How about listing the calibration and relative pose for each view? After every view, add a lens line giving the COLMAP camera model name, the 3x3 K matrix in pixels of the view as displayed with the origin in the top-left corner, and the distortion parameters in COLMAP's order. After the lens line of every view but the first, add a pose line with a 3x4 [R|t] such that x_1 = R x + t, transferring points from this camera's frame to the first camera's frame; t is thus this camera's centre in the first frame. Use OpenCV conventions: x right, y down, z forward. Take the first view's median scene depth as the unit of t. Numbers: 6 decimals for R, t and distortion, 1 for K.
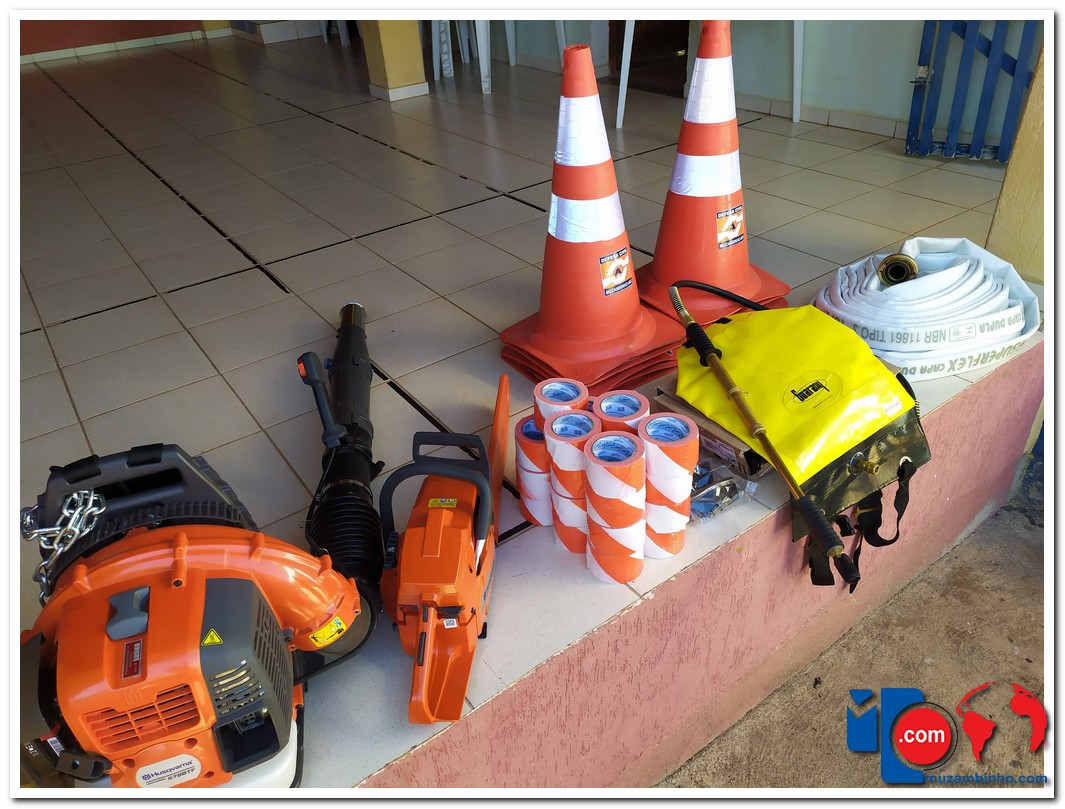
lens RADIAL K [[774.7, 0, 535.1], [0, 774.7, 408.2], [0, 0, 1]] dist [0.047962, -0.045134]
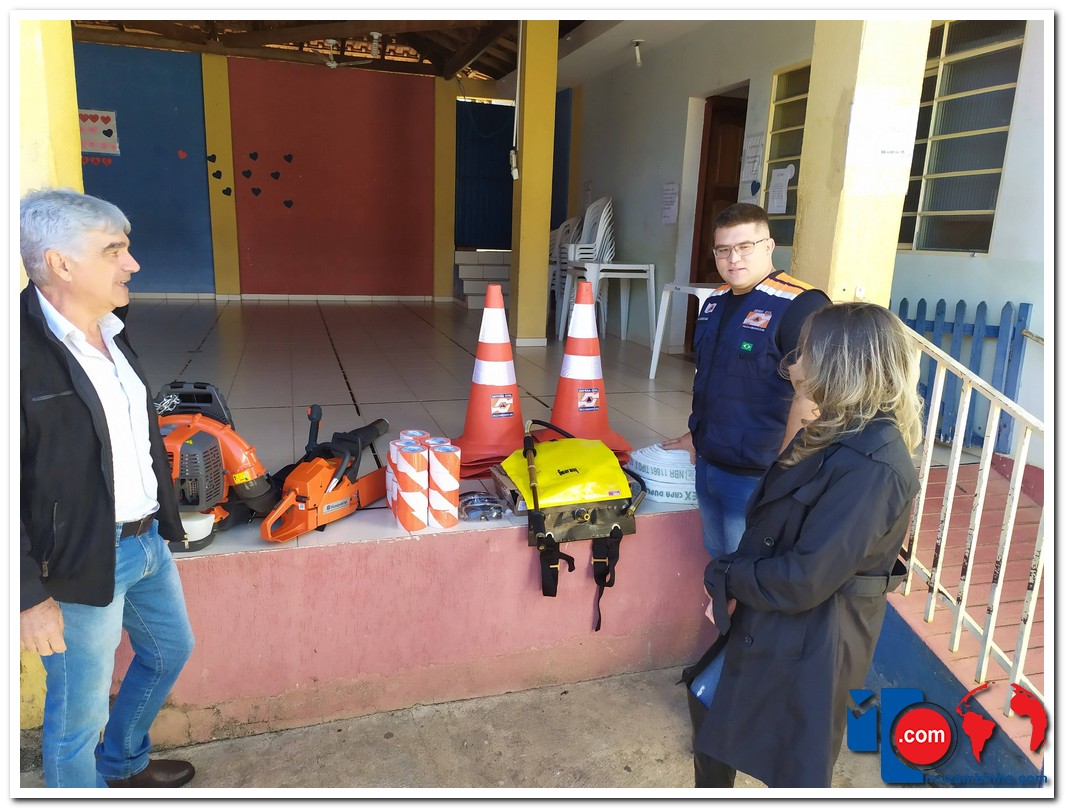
lens RADIAL K [[774.7, 0, 535.0], [0, 774.7, 401.2], [0, 0, 1]] dist [0.047962, -0.045134]
pose [[0.946595, 0.156939, -0.281653, 0.791552], [-0.247509, 0.913523, -0.322822, 0.423867], [0.206633, 0.375294, 0.903580, -0.650097]]
